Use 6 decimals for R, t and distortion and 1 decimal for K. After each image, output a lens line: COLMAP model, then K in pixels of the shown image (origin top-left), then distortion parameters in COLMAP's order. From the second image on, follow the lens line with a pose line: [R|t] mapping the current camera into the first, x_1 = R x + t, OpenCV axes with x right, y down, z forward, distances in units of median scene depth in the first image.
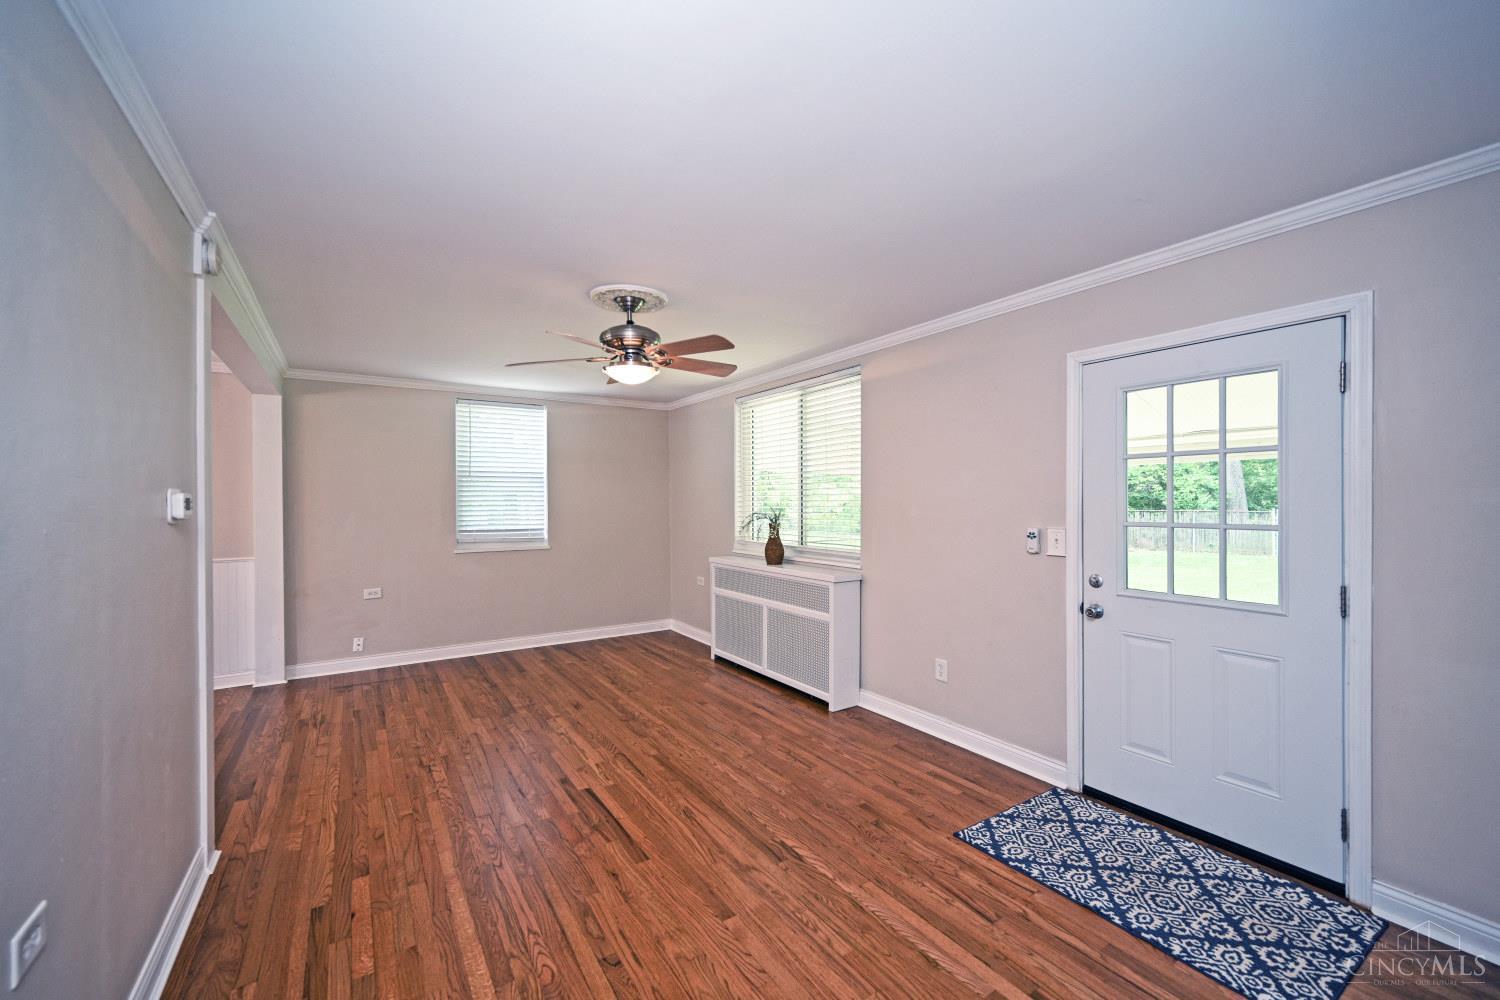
lens RADIAL K [[595.8, 0, 759.3], [0, 595.8, 503.4], [0, 0, 1]] dist [-0.003589, 0.000583]
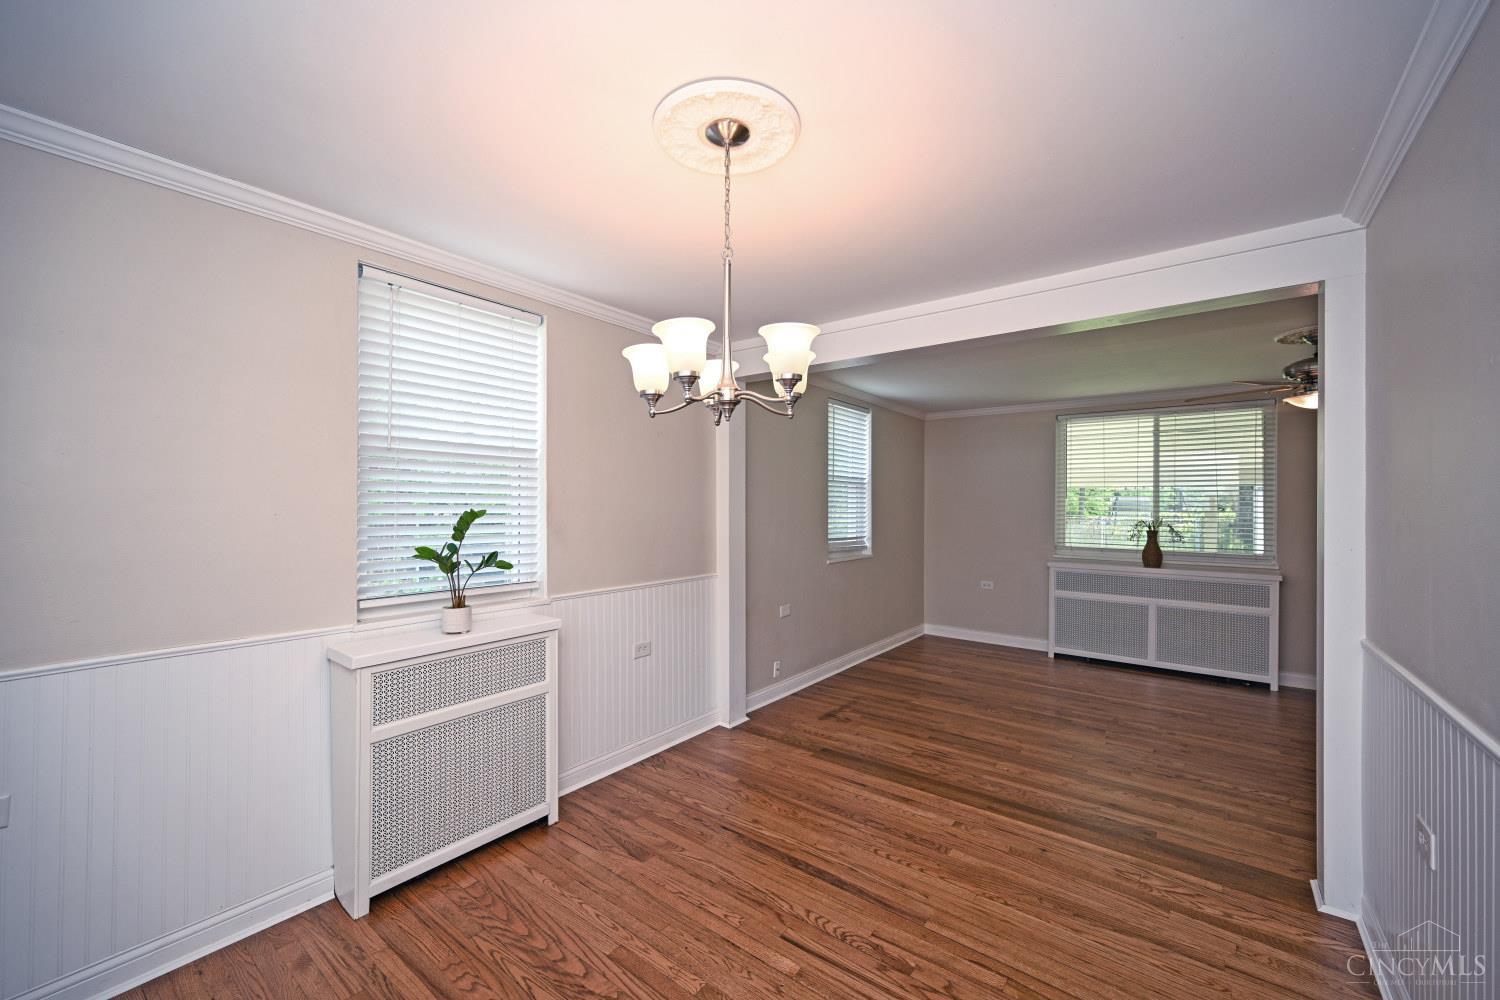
lens RADIAL K [[595.8, 0, 749.6], [0, 595.8, 500.1], [0, 0, 1]] dist [-0.003589, 0.000583]
pose [[0.948097, 0.012270, 0.317744, -1.312895], [-0.011870, 0.999924, -0.003195, -0.016309], [-0.317759, -0.000742, 0.948171, 0.220754]]
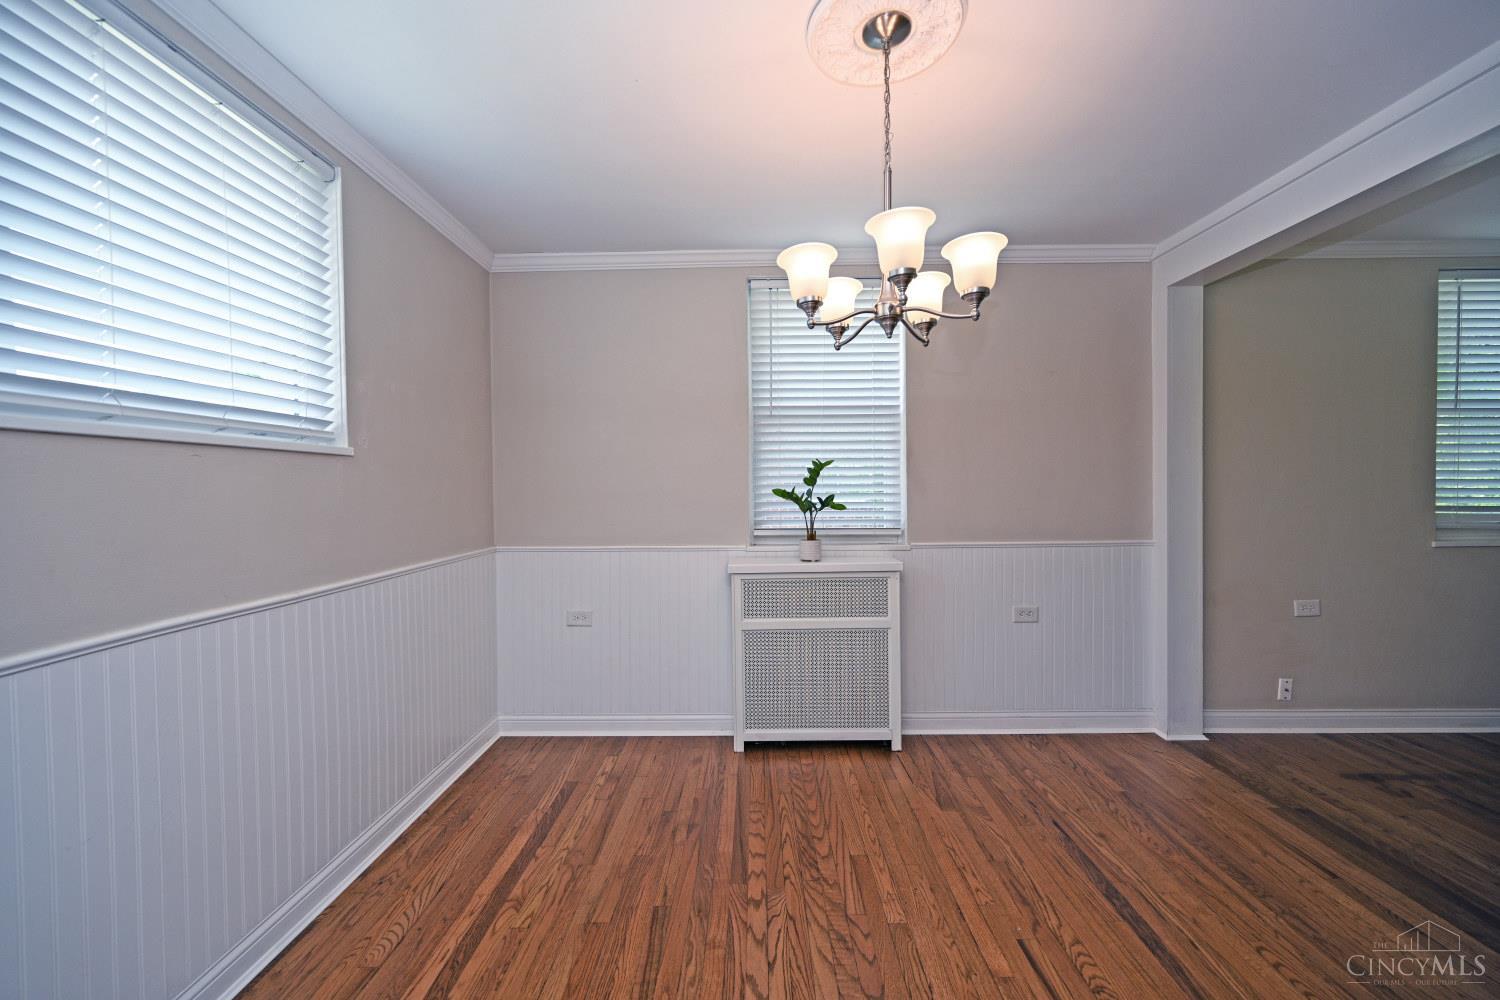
lens RADIAL K [[595.8, 0, 746.0], [0, 595.8, 498.5], [0, 0, 1]] dist [-0.003589, 0.000583]
pose [[0.819528, 0.005440, -0.573013, -1.025341], [0.008736, 0.999720, 0.021986, 0.028213], [0.572972, -0.023024, 0.819251, 0.239430]]
